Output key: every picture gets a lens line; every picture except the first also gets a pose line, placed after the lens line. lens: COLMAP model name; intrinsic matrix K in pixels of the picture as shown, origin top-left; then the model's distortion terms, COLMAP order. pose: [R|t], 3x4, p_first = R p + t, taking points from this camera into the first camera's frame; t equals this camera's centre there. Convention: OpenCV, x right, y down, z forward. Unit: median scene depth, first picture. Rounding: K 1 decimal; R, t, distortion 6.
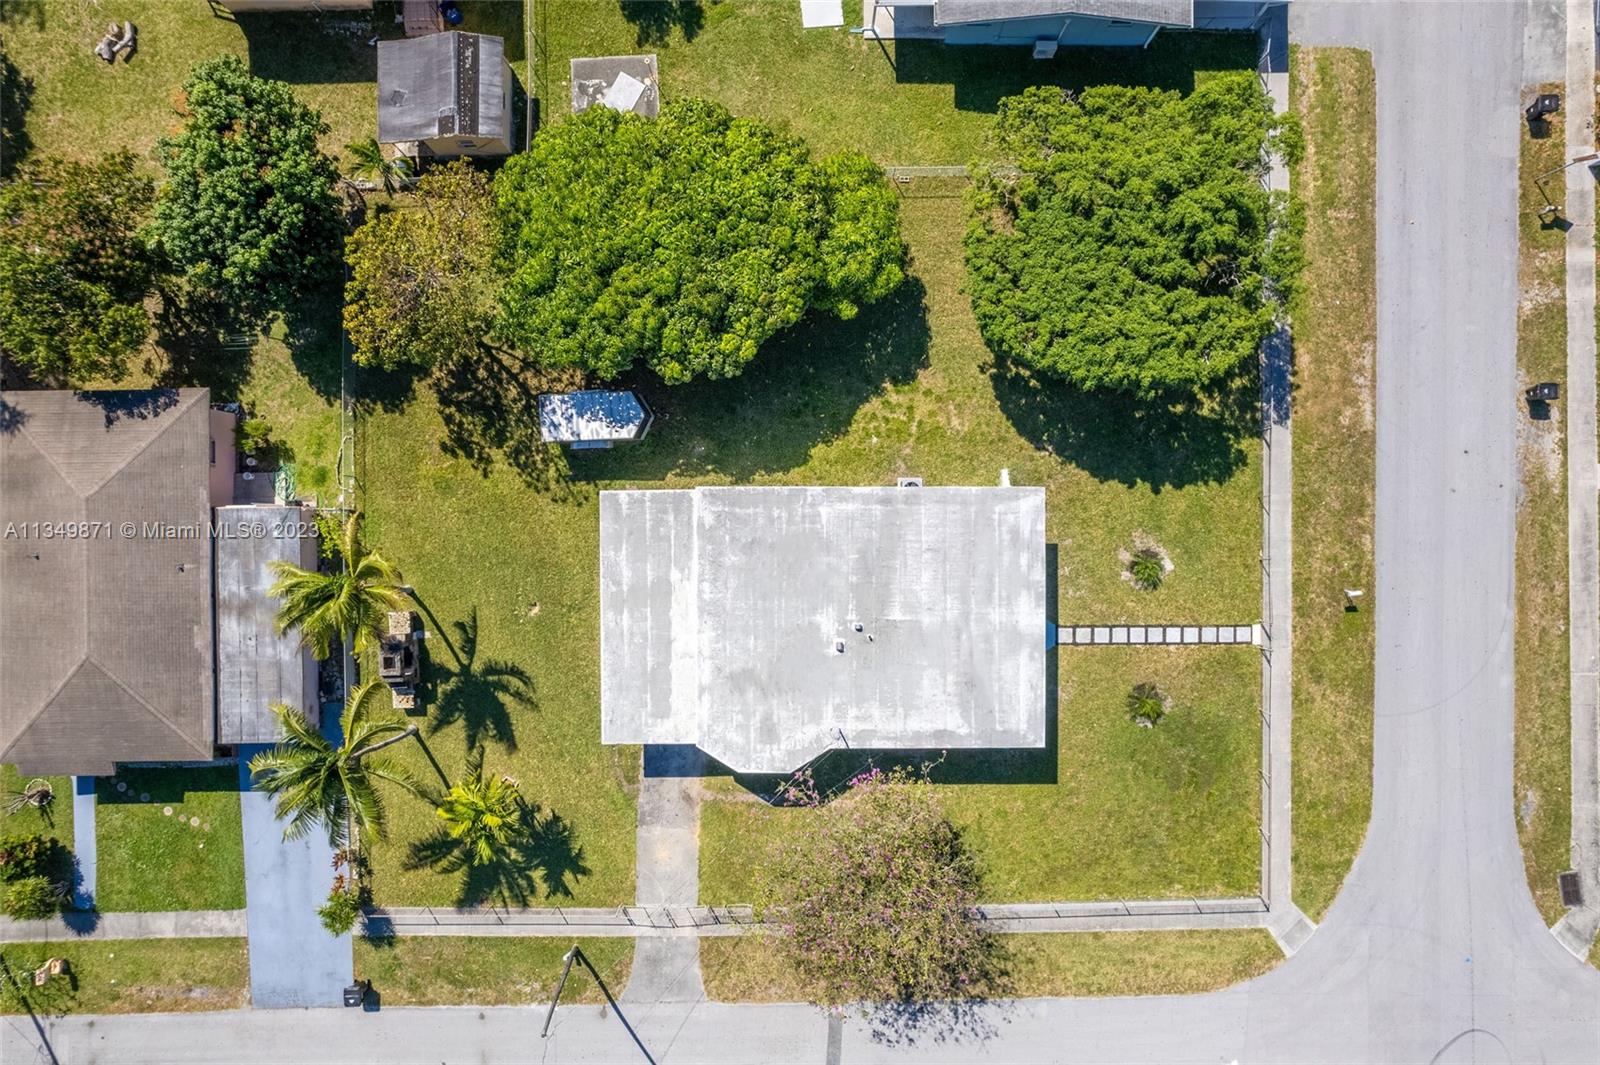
lens RADIAL K [[1030.1, 0, 817.5], [0, 1030.1, 534.4], [0, 0, 1]] dist [-0.081717, 0.076497]
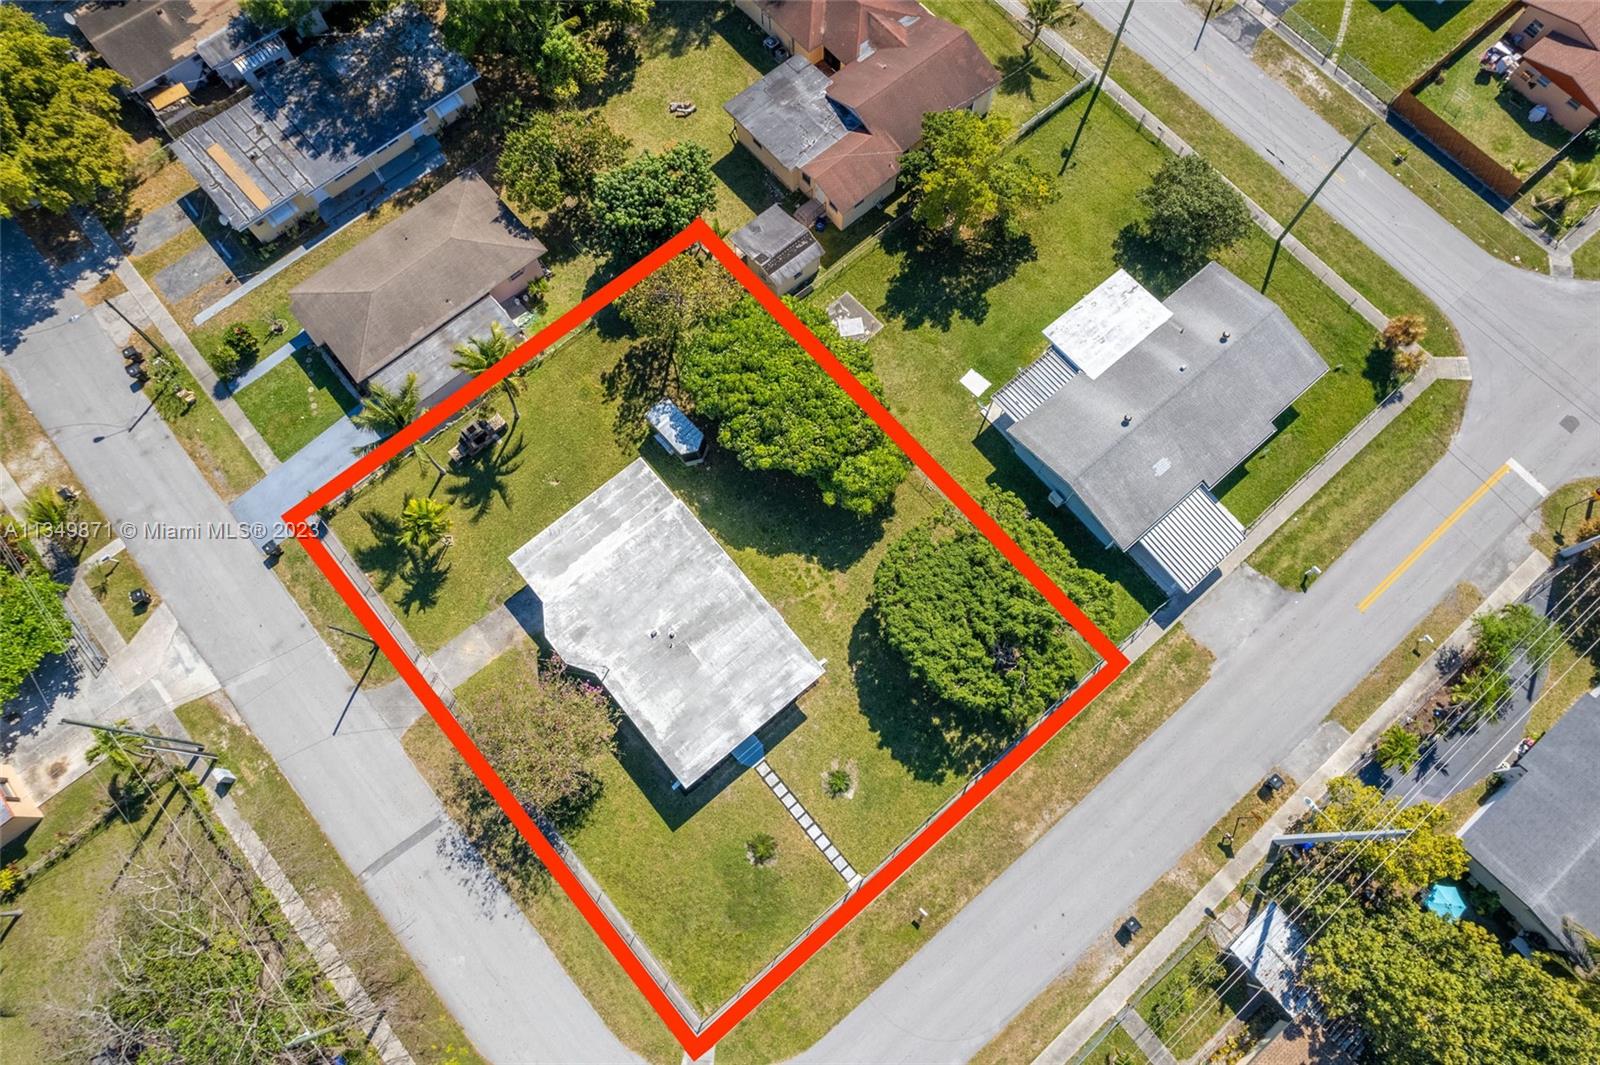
lens RADIAL K [[1030.1, 0, 817.5], [0, 1030.1, 534.4], [0, 0, 1]] dist [-0.081717, 0.076497]
pose [[0.644049, 0.730094, -0.228393, 0.397884], [-0.764900, 0.610181, -0.206415, 0.143700], [-0.011341, 0.307639, 0.951435, -0.446168]]
